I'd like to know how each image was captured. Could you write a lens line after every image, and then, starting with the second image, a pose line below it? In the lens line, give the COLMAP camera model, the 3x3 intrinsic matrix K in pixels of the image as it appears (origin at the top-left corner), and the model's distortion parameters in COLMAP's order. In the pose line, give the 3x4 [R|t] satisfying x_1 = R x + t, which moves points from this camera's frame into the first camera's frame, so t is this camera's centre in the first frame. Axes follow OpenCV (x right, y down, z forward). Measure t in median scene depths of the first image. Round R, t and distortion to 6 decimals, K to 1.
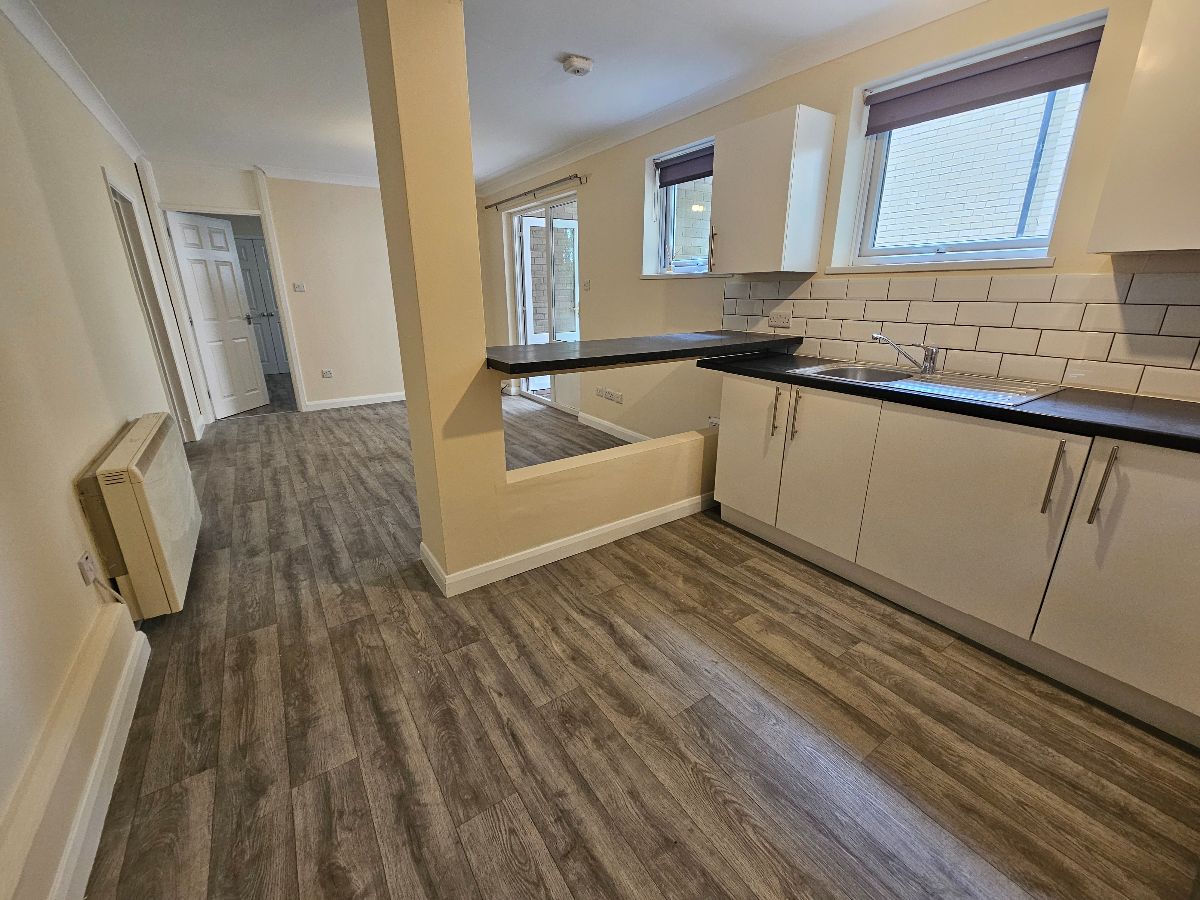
lens RADIAL K [[487.5, 0, 596.1], [0, 487.5, 443.9], [0, 0, 1]] dist [0.003393, -0.000700]
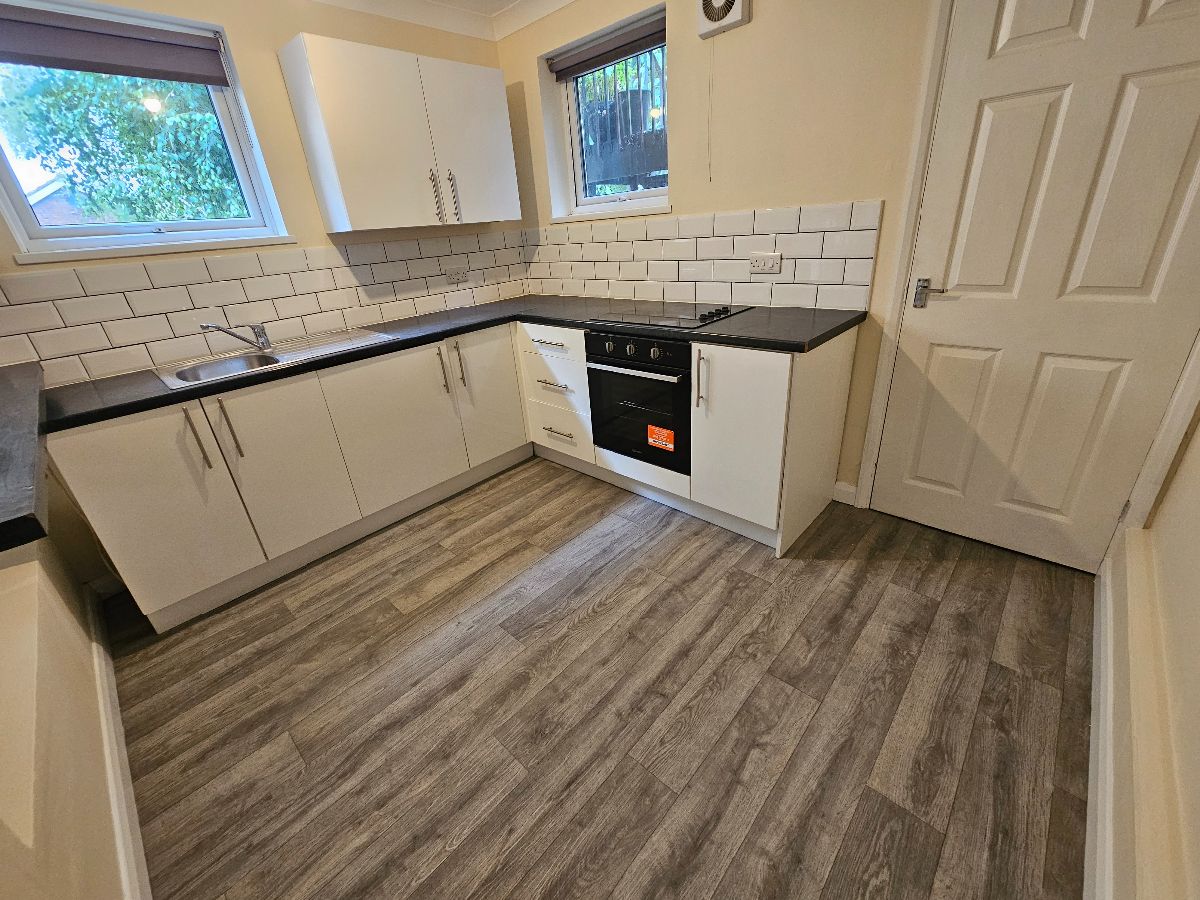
lens RADIAL K [[487.4, 0, 596.3], [0, 487.4, 445.4], [0, 0, 1]] dist [-0.001128, -0.001103]
pose [[-0.228542, -0.378440, 0.896968, -0.673333], [0.361124, 0.822665, 0.439103, -0.238507], [-0.904078, 0.424270, -0.051350, 0.691107]]
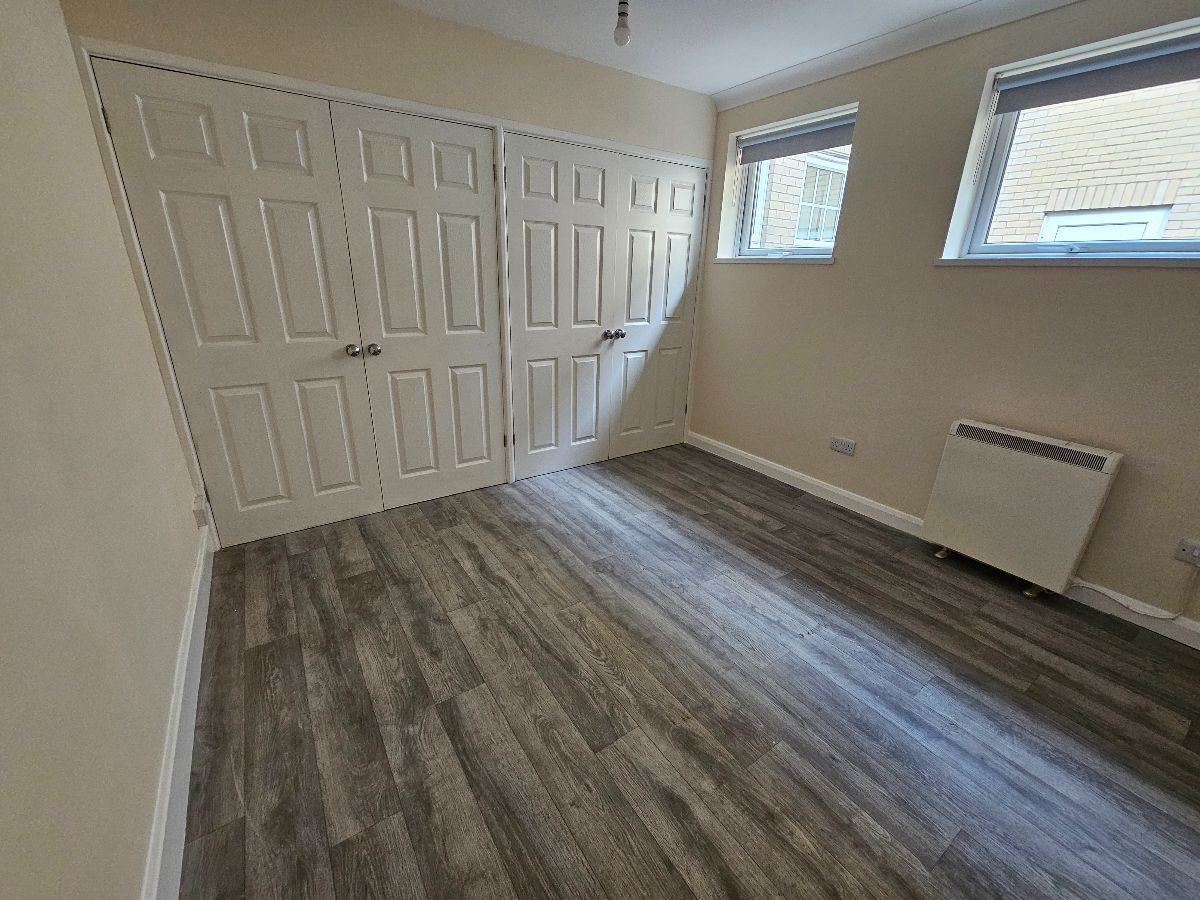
lens RADIAL K [[487.5, 0, 596.1], [0, 487.5, 443.9], [0, 0, 1]] dist [0.003393, -0.000700]
pose [[-0.999872, -0.014519, -0.006740, 0.247580], [-0.015646, 0.797510, 0.603102, -0.467329], [-0.003382, 0.603131, -0.797635, 1.387609]]
